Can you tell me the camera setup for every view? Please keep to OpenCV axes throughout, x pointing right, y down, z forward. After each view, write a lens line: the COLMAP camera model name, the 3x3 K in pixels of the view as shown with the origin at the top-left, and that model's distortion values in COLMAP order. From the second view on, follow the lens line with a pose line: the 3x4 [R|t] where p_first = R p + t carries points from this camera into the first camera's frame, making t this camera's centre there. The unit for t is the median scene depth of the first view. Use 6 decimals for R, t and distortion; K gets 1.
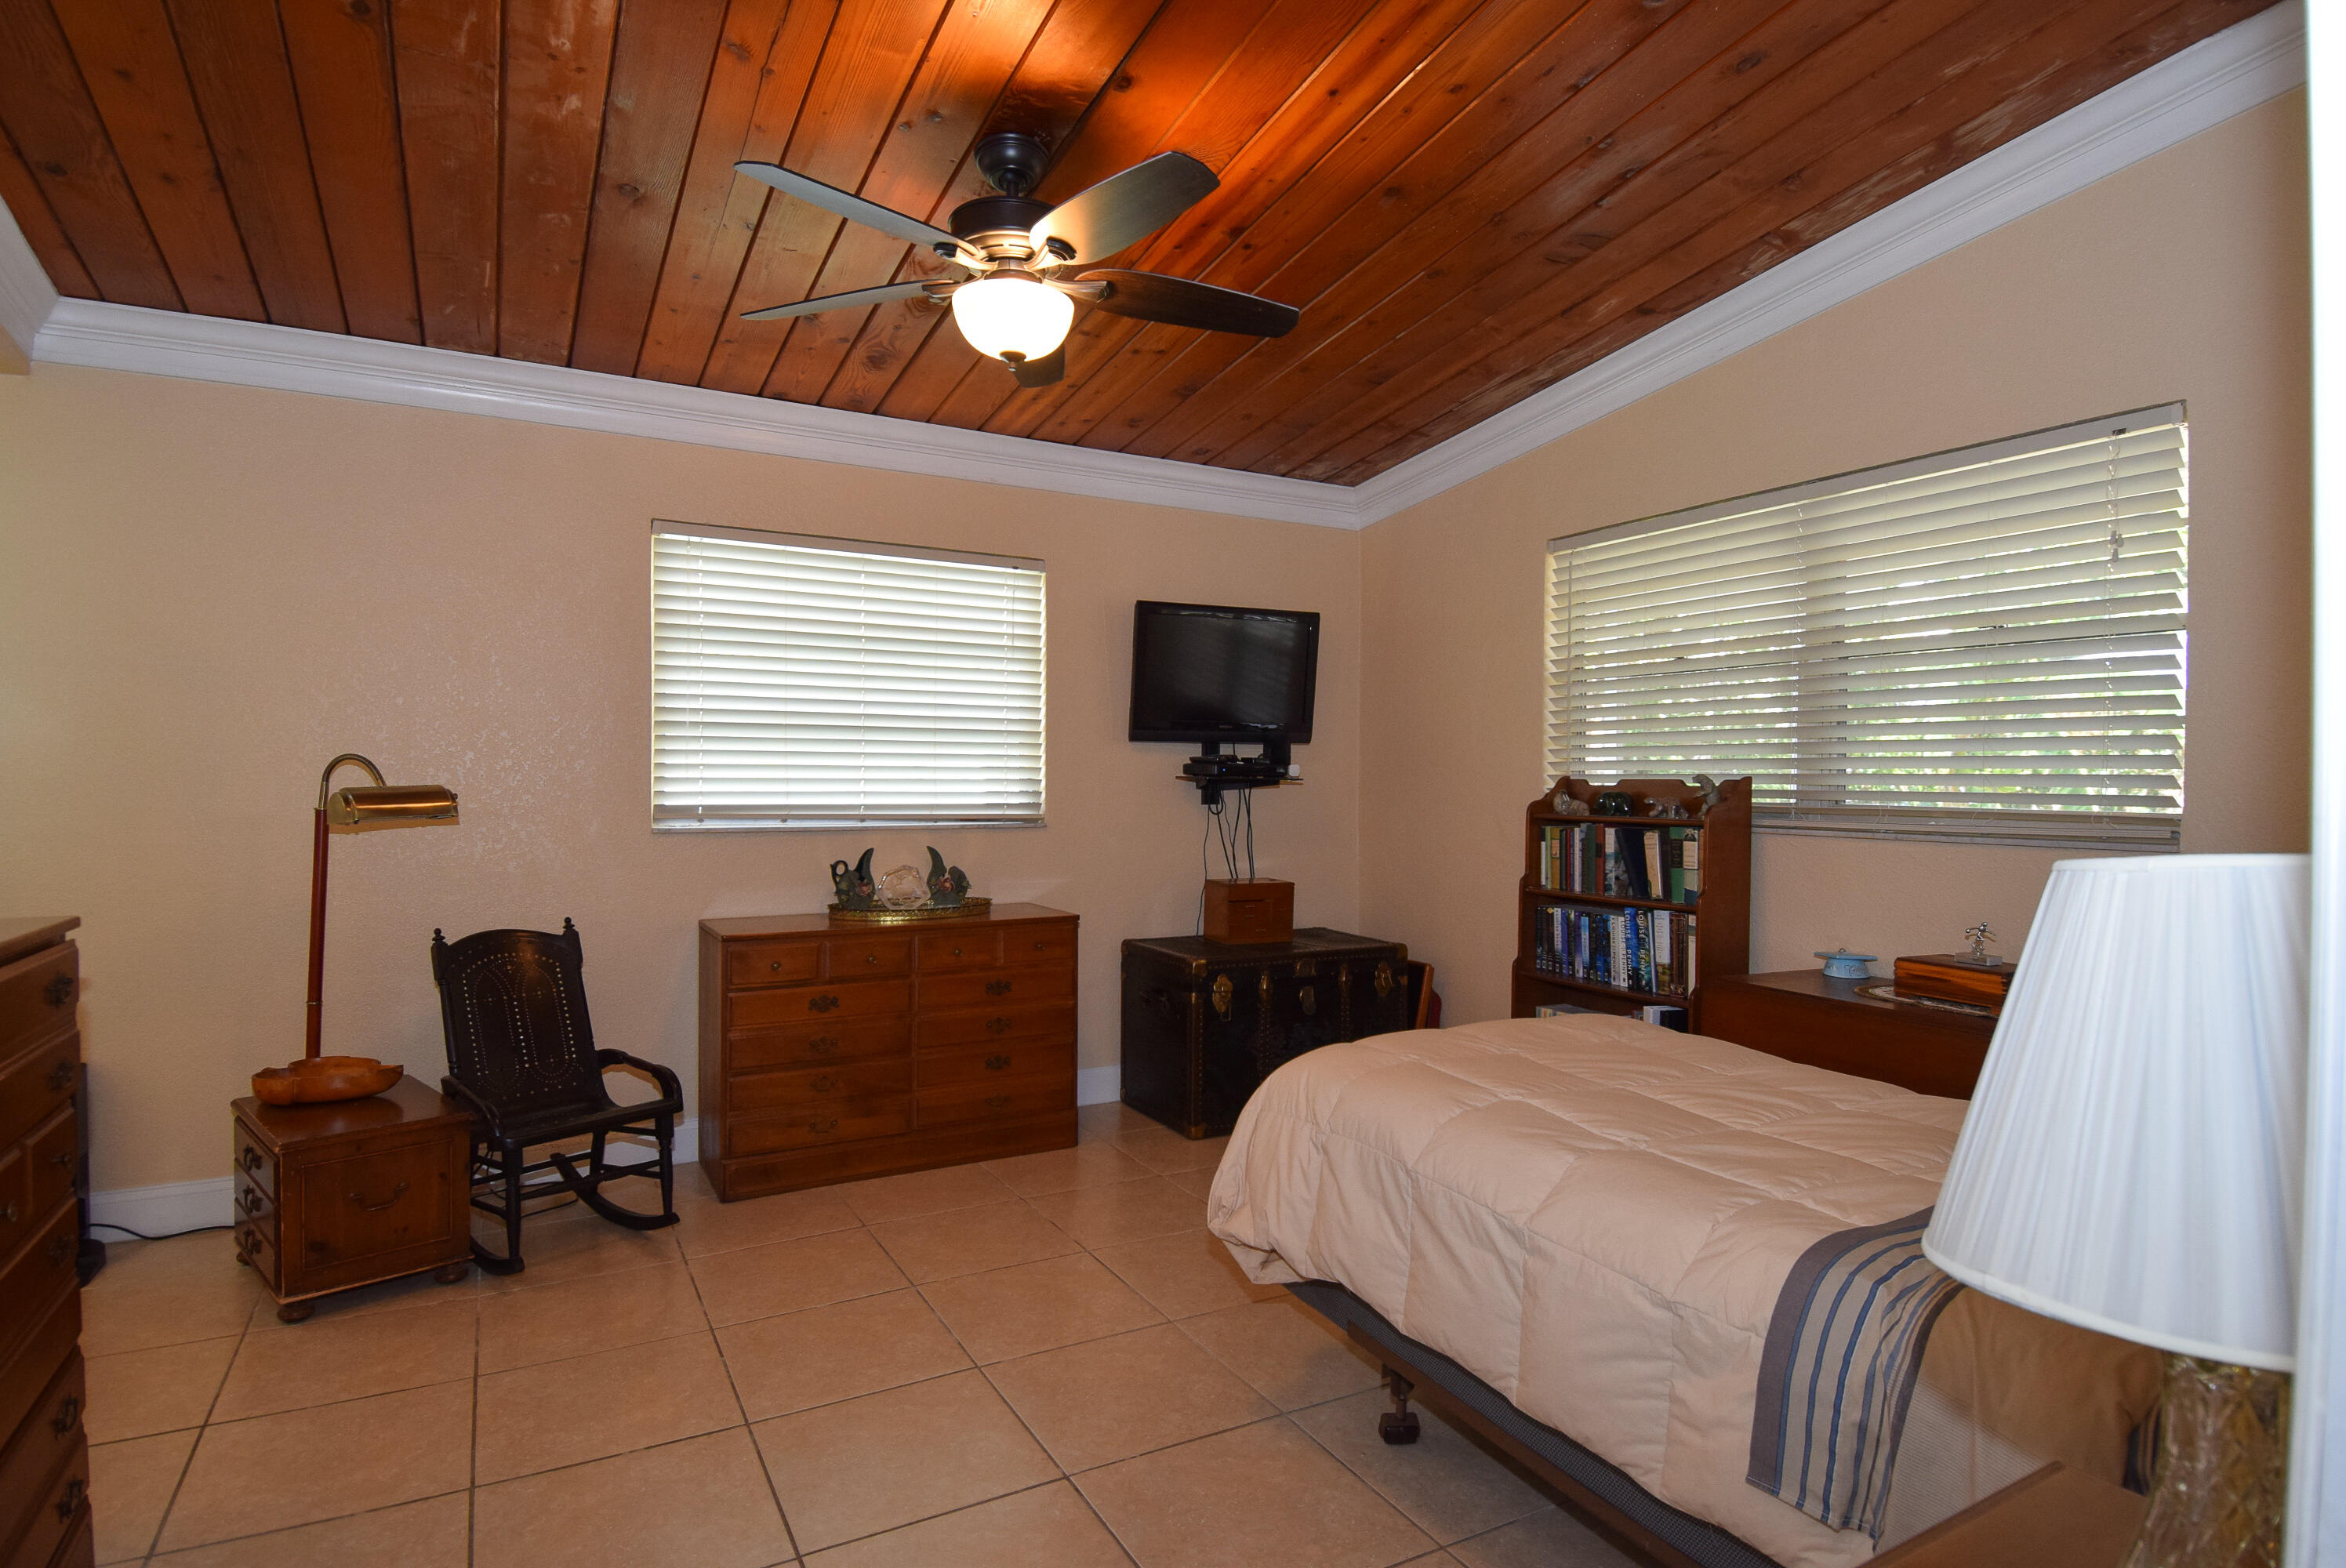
lens RADIAL K [[1224.6, 0, 1164.3], [0, 1224.6, 783.5], [0, 0, 1]] dist [0.048372, -0.052654]
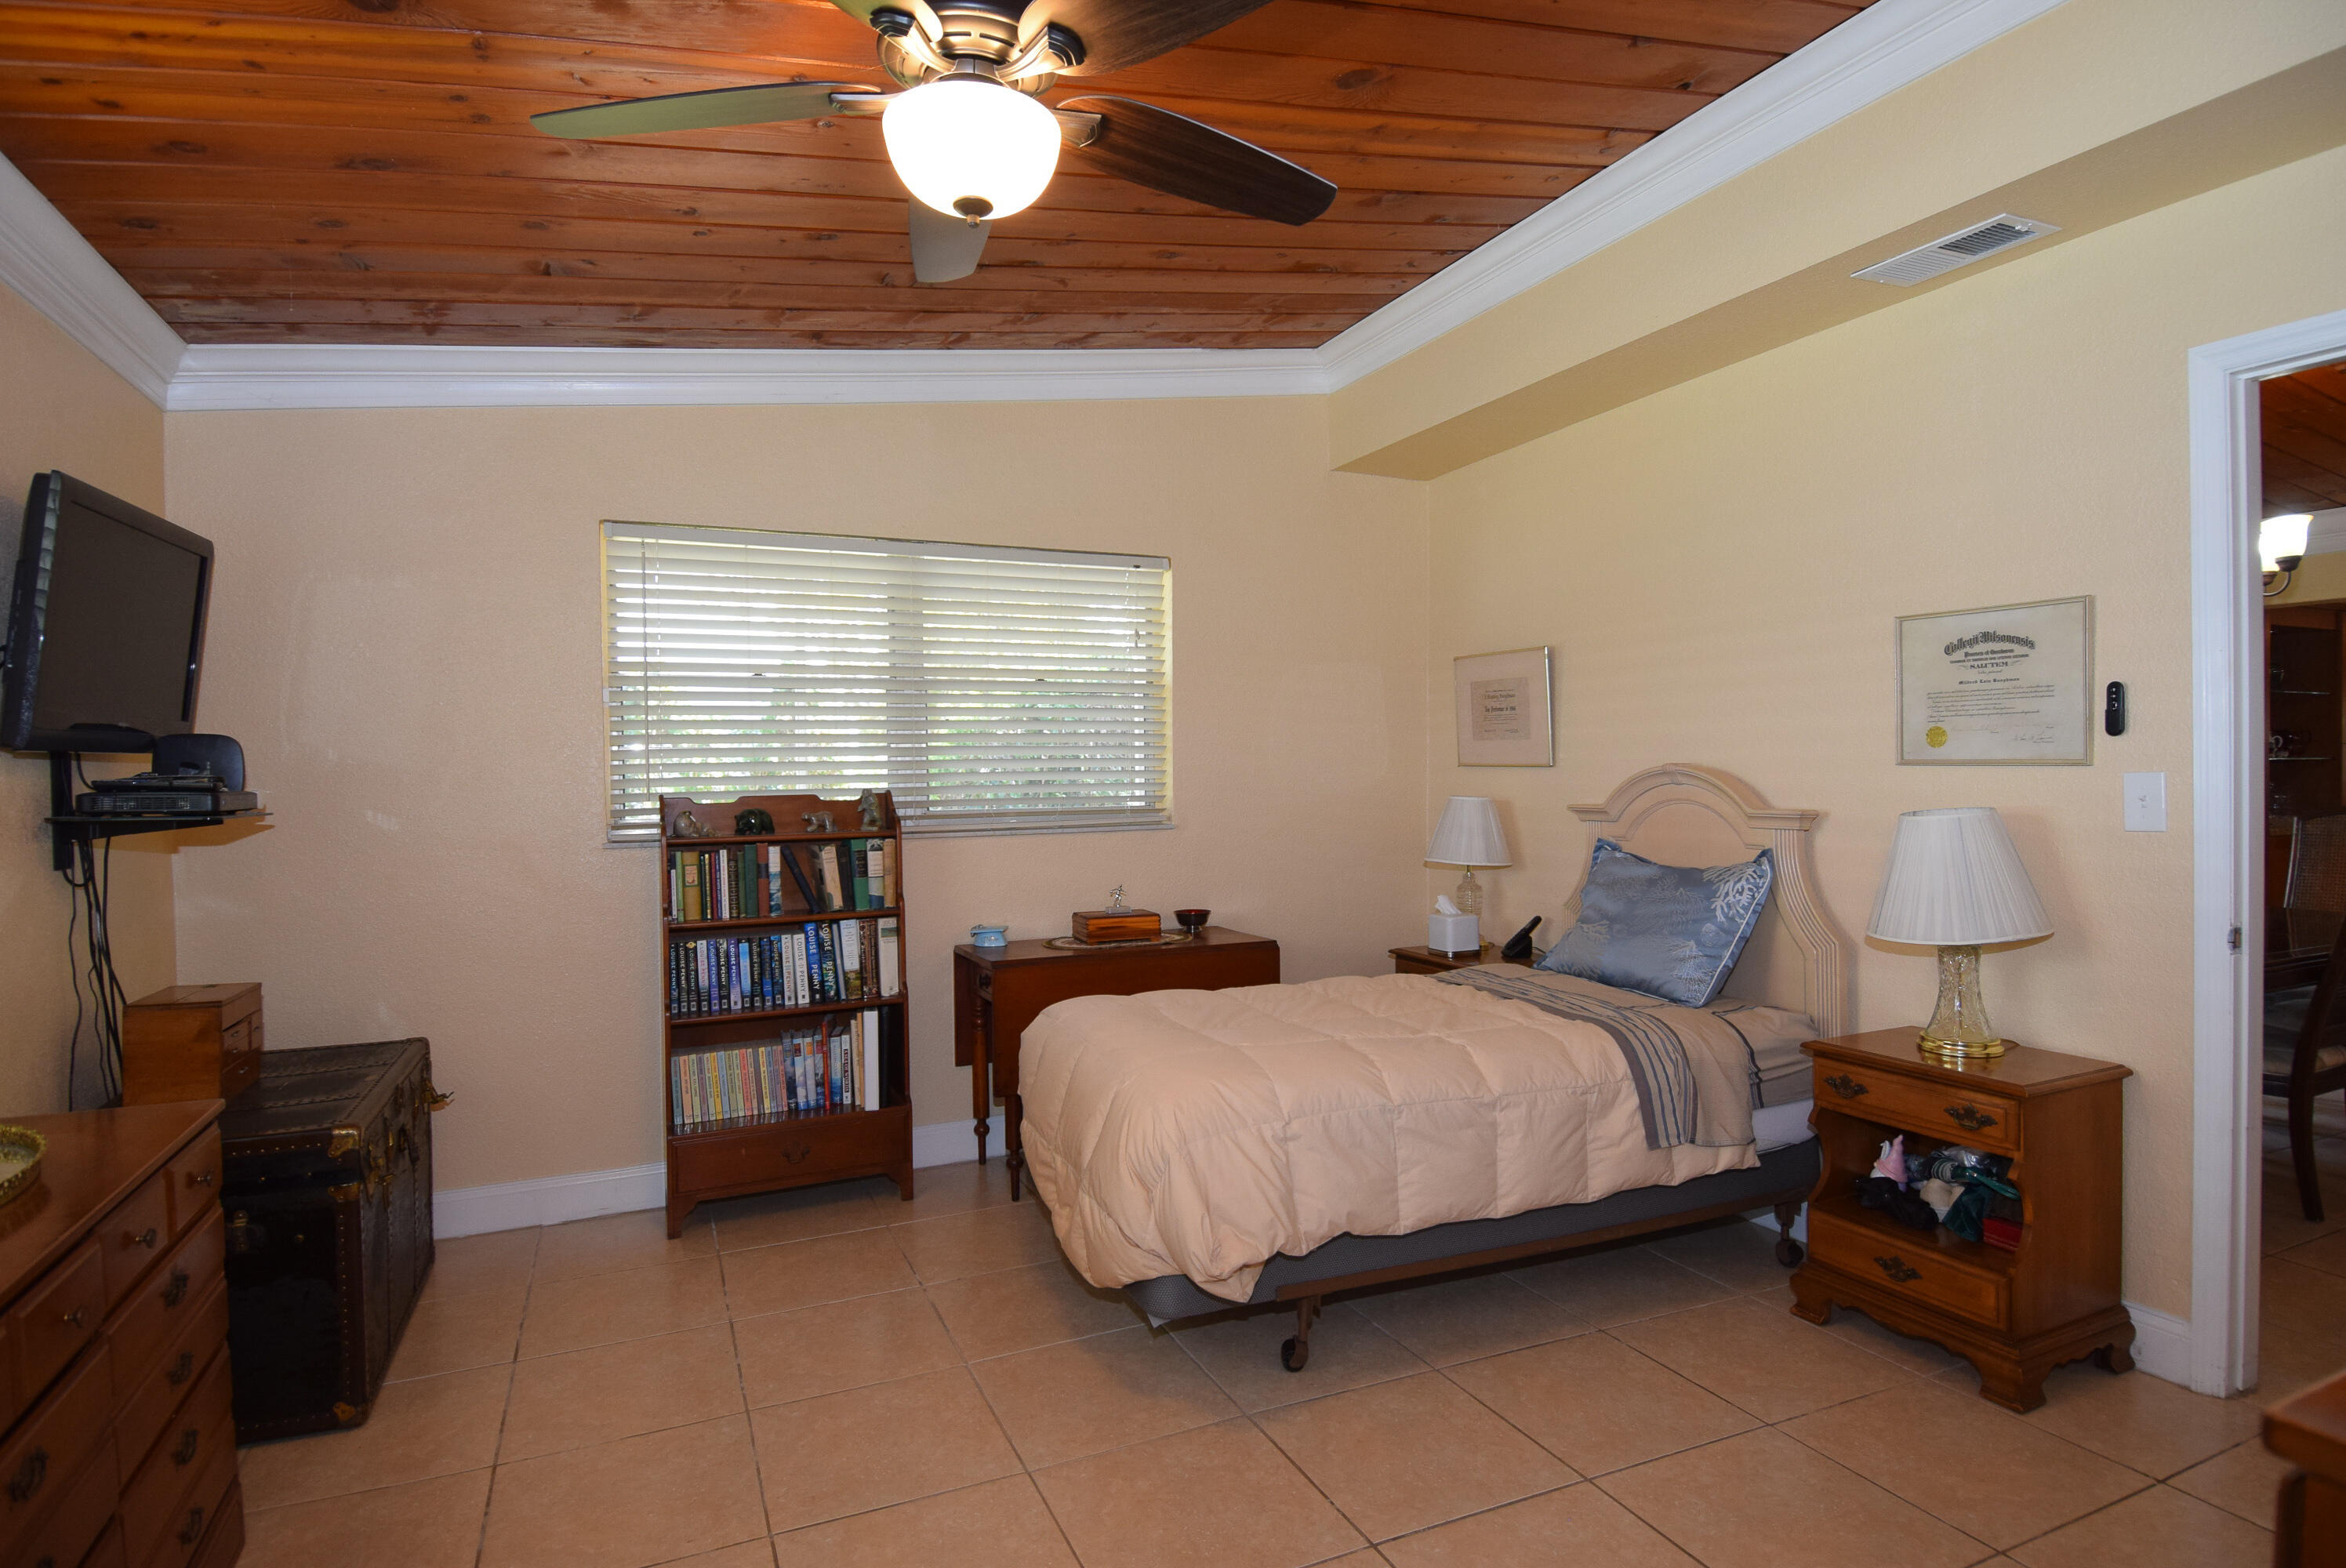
lens RADIAL K [[1224.6, 0, 1164.3], [0, 1224.6, 783.5], [0, 0, 1]] dist [0.048372, -0.052654]
pose [[0.077722, -0.013913, 0.996878, -0.597253], [0.024565, 0.999626, 0.012036, -0.018176], [-0.996672, 0.023553, 0.078034, 0.629904]]
